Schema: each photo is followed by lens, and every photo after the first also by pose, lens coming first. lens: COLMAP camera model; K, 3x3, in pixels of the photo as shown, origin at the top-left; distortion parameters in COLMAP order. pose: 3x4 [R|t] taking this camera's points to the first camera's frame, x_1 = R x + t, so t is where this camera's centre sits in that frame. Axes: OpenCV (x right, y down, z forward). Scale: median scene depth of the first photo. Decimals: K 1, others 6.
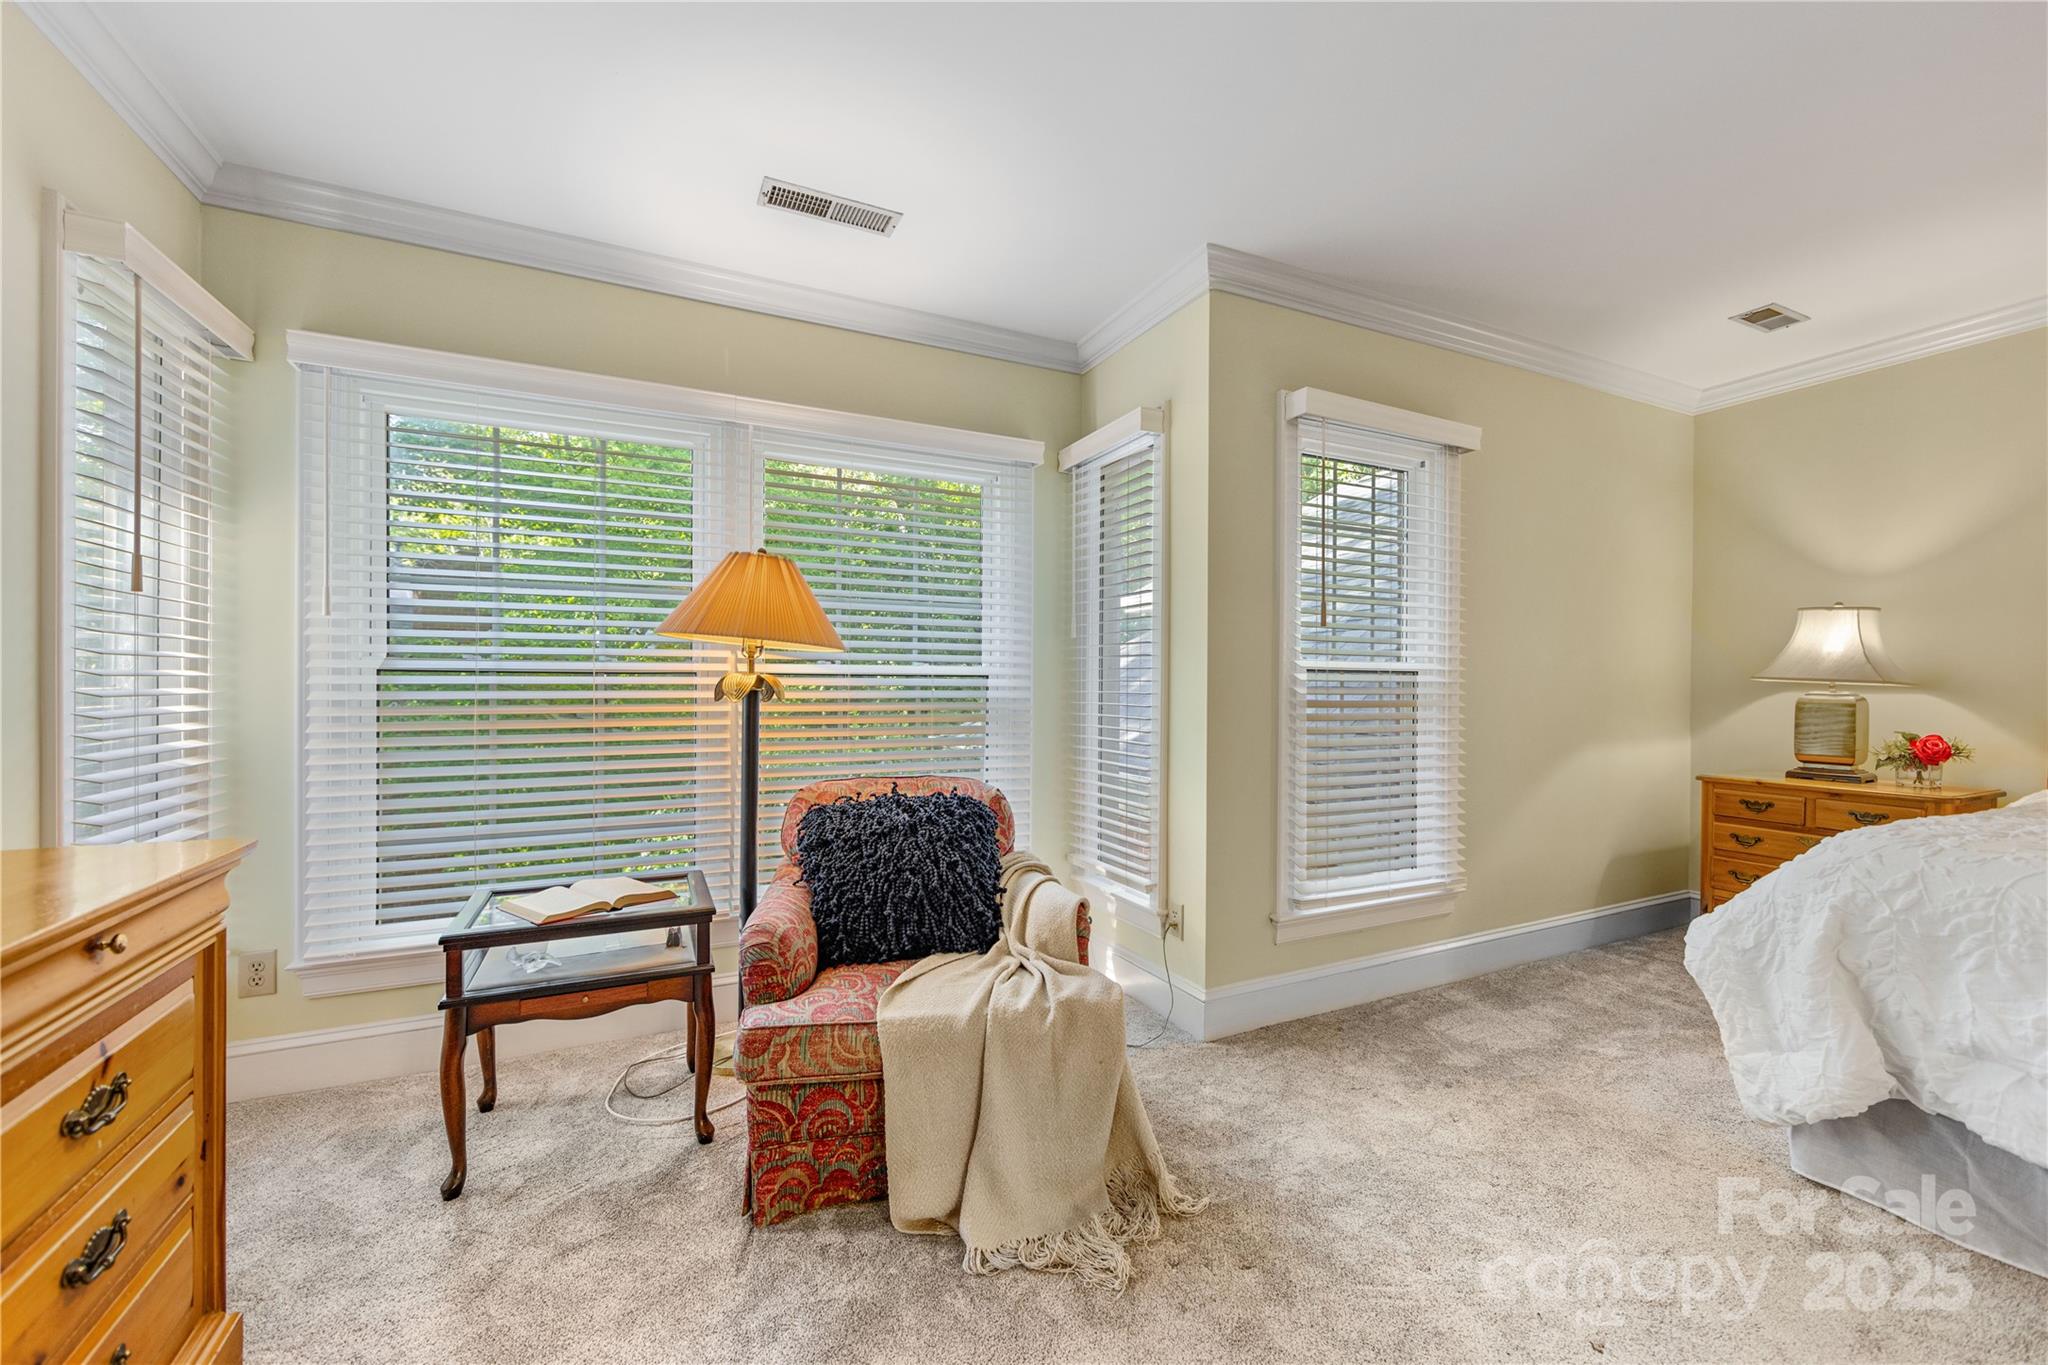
lens RADIAL K [[805.6, 0, 1019.5], [0, 805.6, 684.2], [0, 0, 1]] dist [-0.001842, -0.001198]
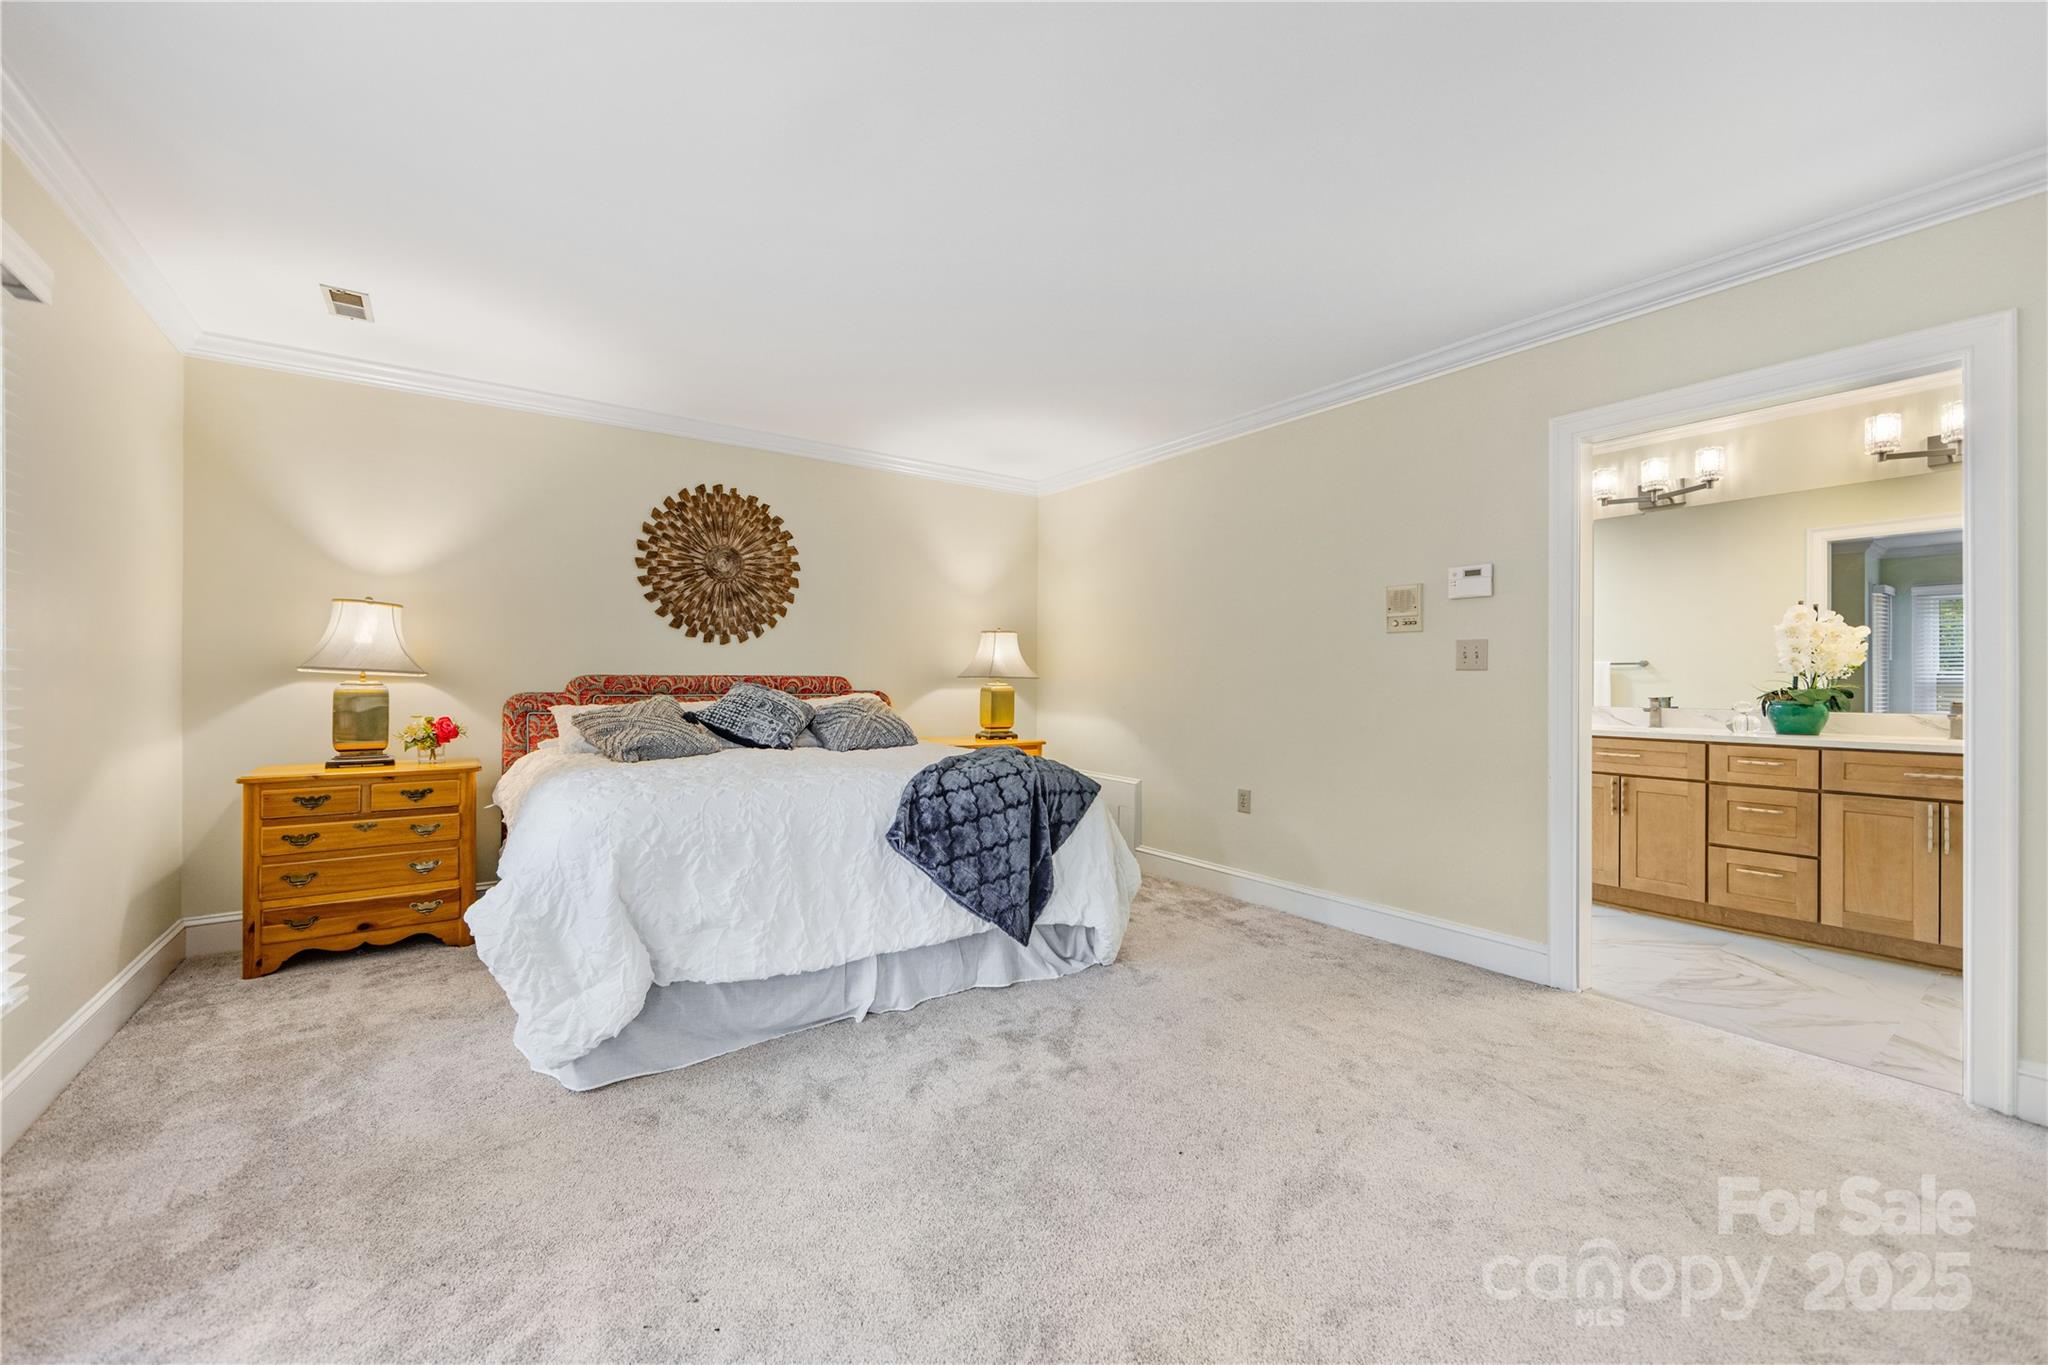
lens RADIAL K [[805.6, 0, 1020.3], [0, 805.6, 683.6], [0, 0, 1]] dist [-0.001842, -0.001198]
pose [[-0.188780, -0.007345, 0.981992, -0.197149], [-0.005803, 0.999963, 0.006363, 0.000039], [-0.982002, -0.004497, -0.188815, 0.378696]]
